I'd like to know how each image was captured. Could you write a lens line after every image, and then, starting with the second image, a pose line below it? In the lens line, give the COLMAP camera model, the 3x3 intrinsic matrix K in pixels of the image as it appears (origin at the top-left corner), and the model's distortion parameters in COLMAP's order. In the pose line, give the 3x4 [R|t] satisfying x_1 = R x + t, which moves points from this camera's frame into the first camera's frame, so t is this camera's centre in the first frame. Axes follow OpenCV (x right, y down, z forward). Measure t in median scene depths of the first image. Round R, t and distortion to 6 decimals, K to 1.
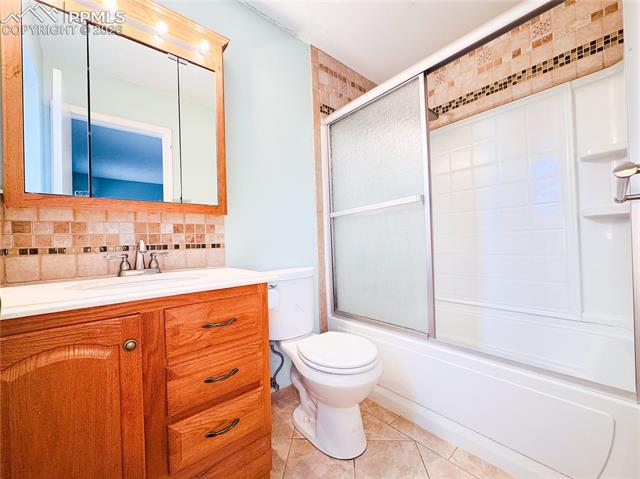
lens RADIAL K [[254.0, 0, 318.6], [0, 254.0, 241.0], [0, 0, 1]] dist [-0.004236, 0.000699]
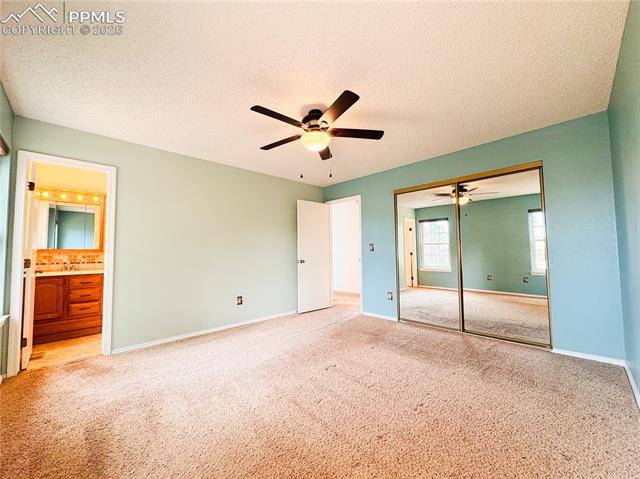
lens RADIAL K [[254.0, 0, 320.8], [0, 254.0, 238.5], [0, 0, 1]] dist [-0.004236, 0.000699]
pose [[0.997120, 0.024351, 0.071831, 2.375231], [-0.020740, 0.998504, -0.050602, -0.198802], [-0.072956, 0.048966, 0.996132, -2.605787]]
